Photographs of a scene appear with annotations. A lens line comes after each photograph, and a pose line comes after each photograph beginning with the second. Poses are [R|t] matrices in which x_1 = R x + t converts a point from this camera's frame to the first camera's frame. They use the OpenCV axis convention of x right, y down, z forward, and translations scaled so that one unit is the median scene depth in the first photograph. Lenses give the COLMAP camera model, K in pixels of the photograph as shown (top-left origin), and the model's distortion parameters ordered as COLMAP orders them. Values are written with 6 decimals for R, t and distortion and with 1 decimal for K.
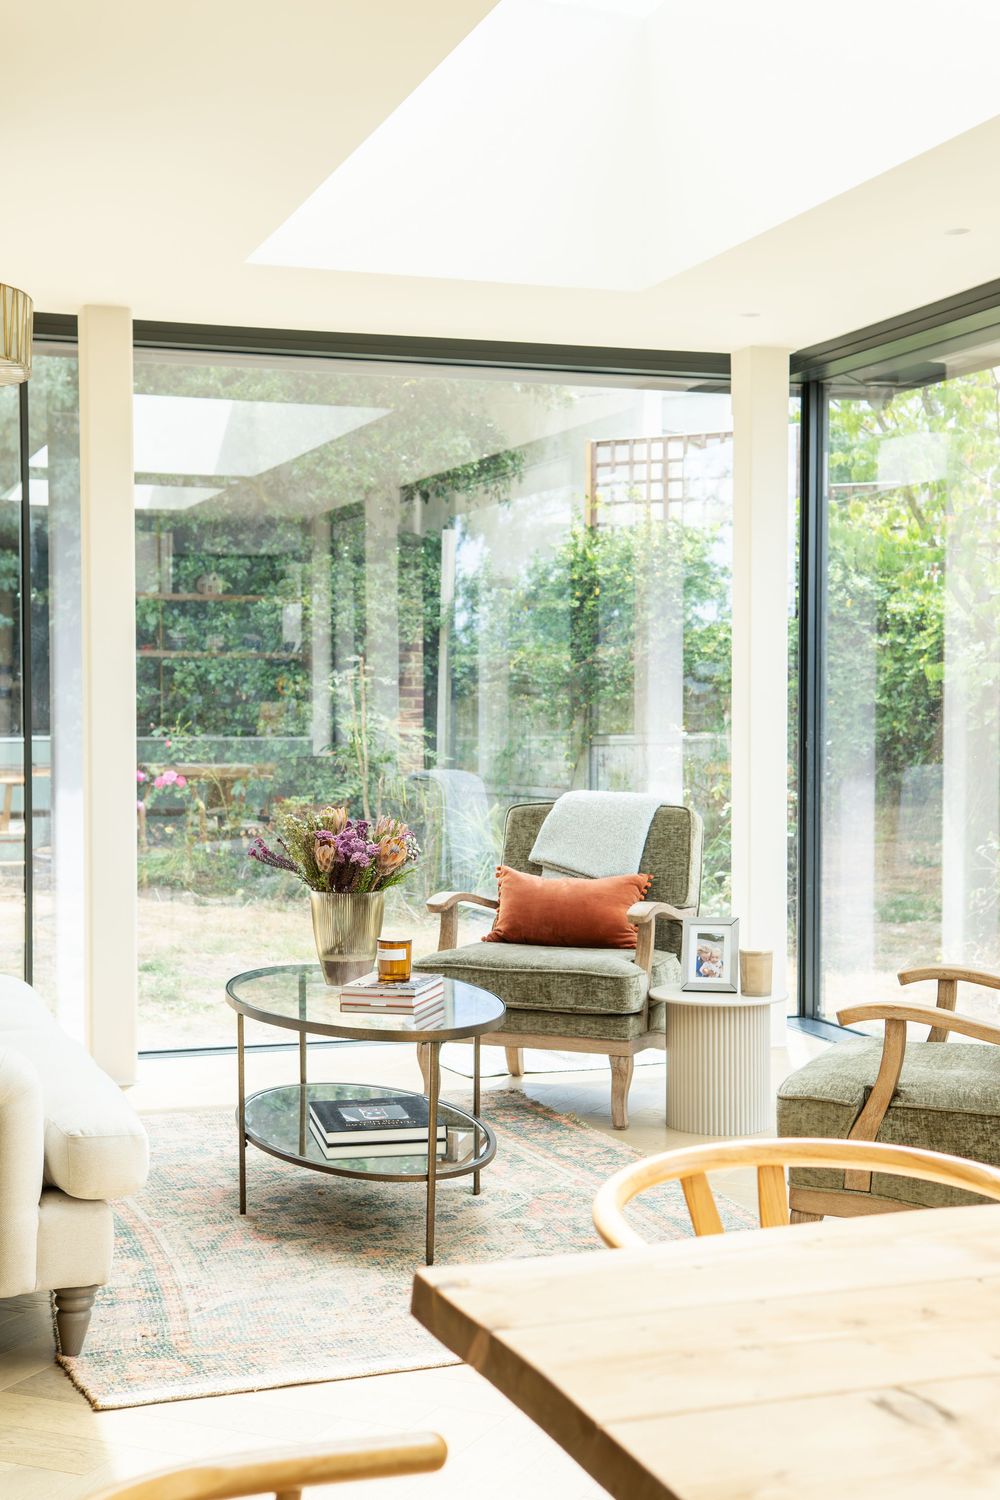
lens RADIAL K [[2102.8, 0, 500.0], [0, 2102.8, 750.0], [0, 0, 1]] dist [0.209551, -2.308099]
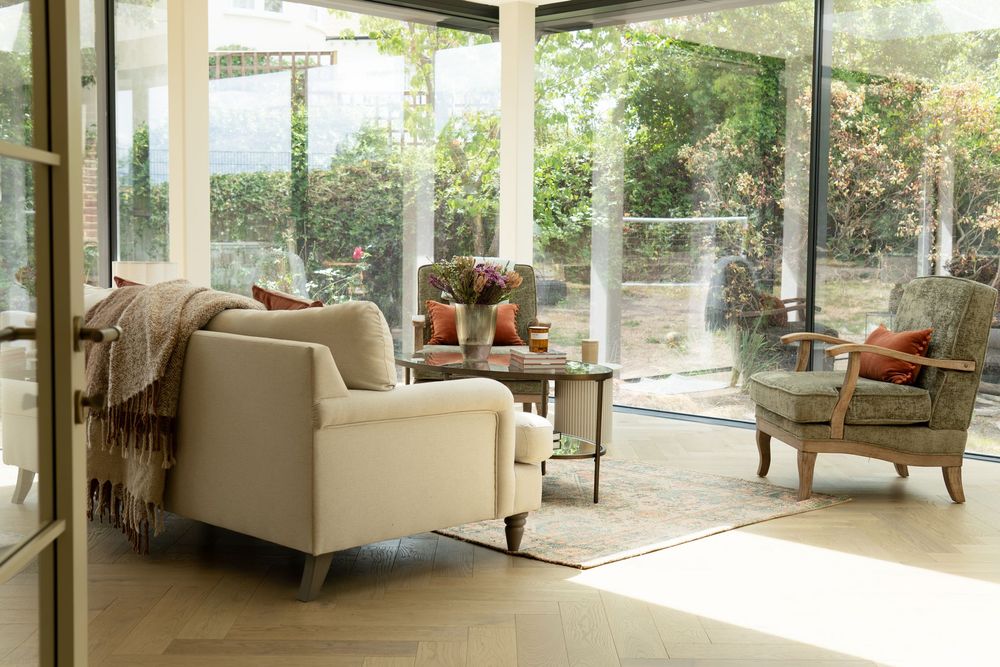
lens RADIAL K [[1371.9, 0, 500.0], [0, 1371.9, 333.5], [0, 0, 1]] dist [0.010561, 0.101486]
pose [[0.886611, -0.017982, 0.462166, -0.577089], [-0.002157, 0.999072, 0.043009, 0.042530], [-0.462511, -0.039130, 0.885750, -0.006690]]
